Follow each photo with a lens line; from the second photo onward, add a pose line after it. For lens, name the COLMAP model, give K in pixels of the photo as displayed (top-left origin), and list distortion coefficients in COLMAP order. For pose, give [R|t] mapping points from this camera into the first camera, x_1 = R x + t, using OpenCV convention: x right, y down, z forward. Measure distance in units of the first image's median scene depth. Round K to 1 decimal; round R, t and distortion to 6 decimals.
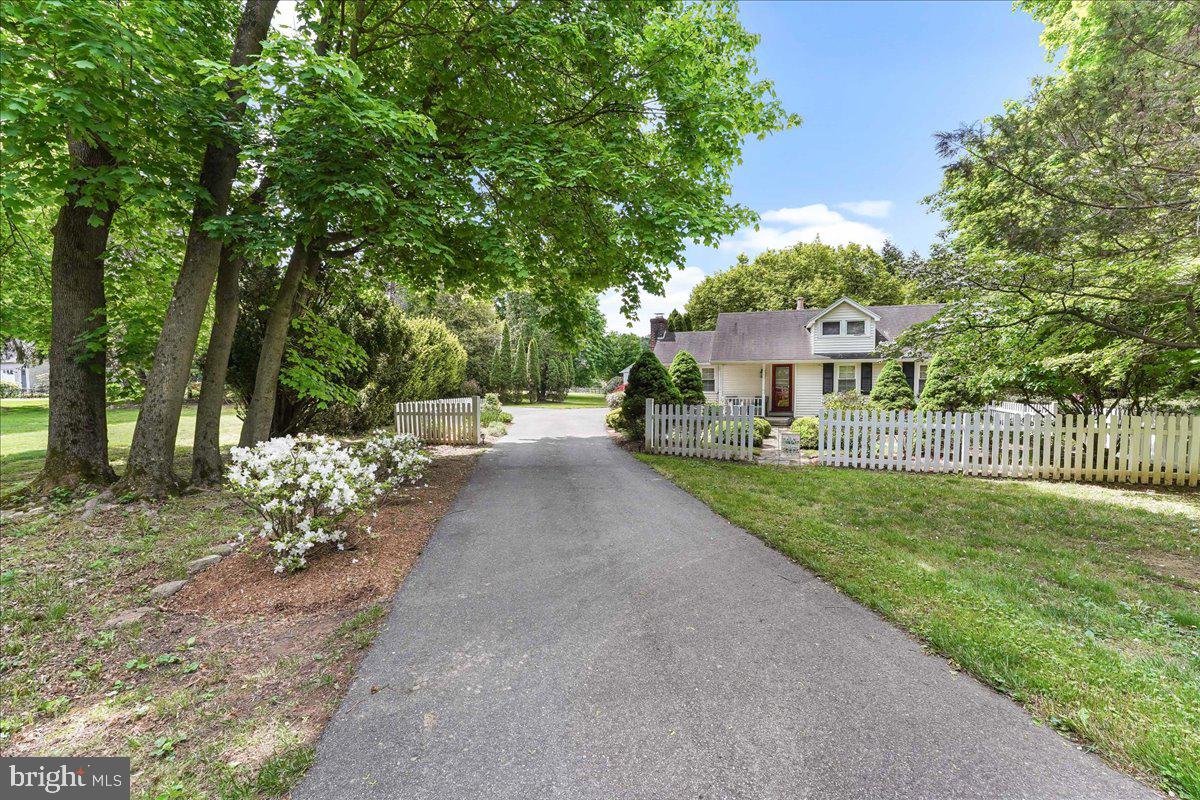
lens RADIAL K [[499.0, 0, 595.1], [0, 499.0, 402.0], [0, 0, 1]] dist [-0.016866, 0.001094]
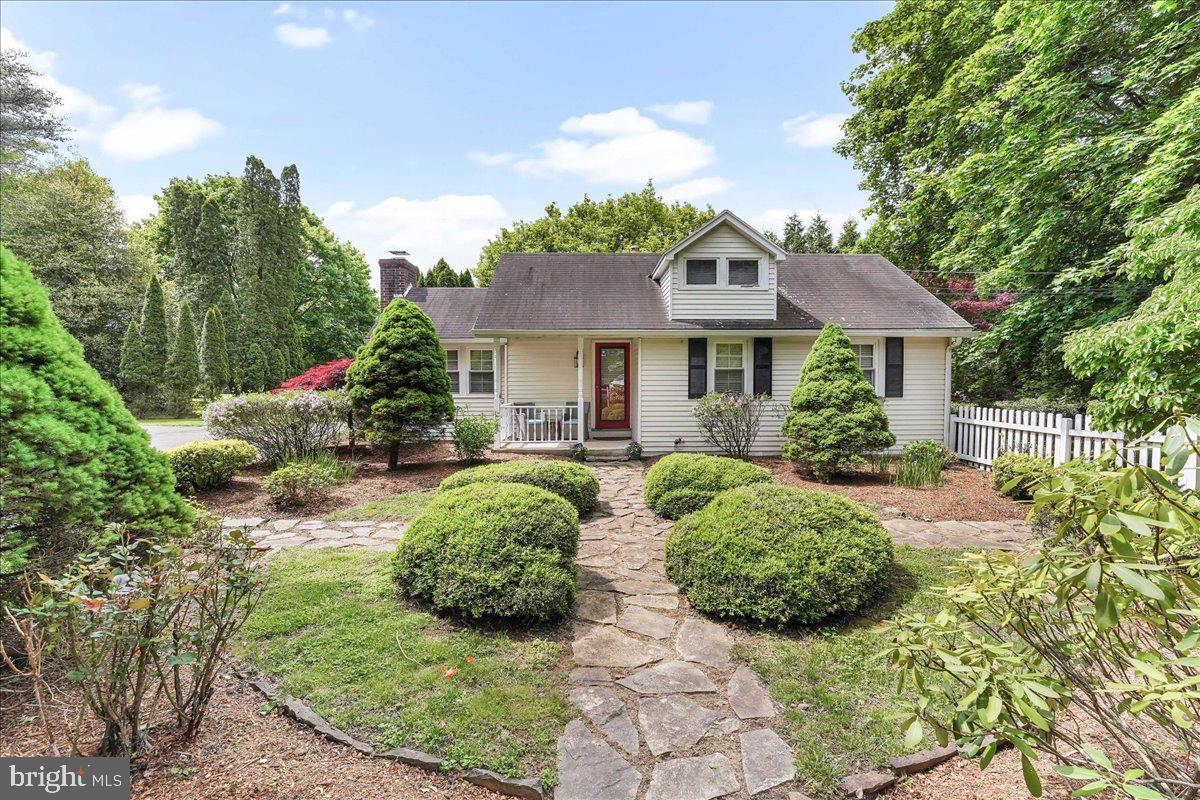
lens RADIAL K [[499.0, 0, 599.7], [0, 499.0, 399.9], [0, 0, 1]] dist [-0.016866, 0.001094]
pose [[0.936239, -0.009055, 0.351246, 0.175011], [0.012871, 0.999881, -0.008529, -0.009289], [-0.351127, 0.012506, 0.936244, 0.508807]]
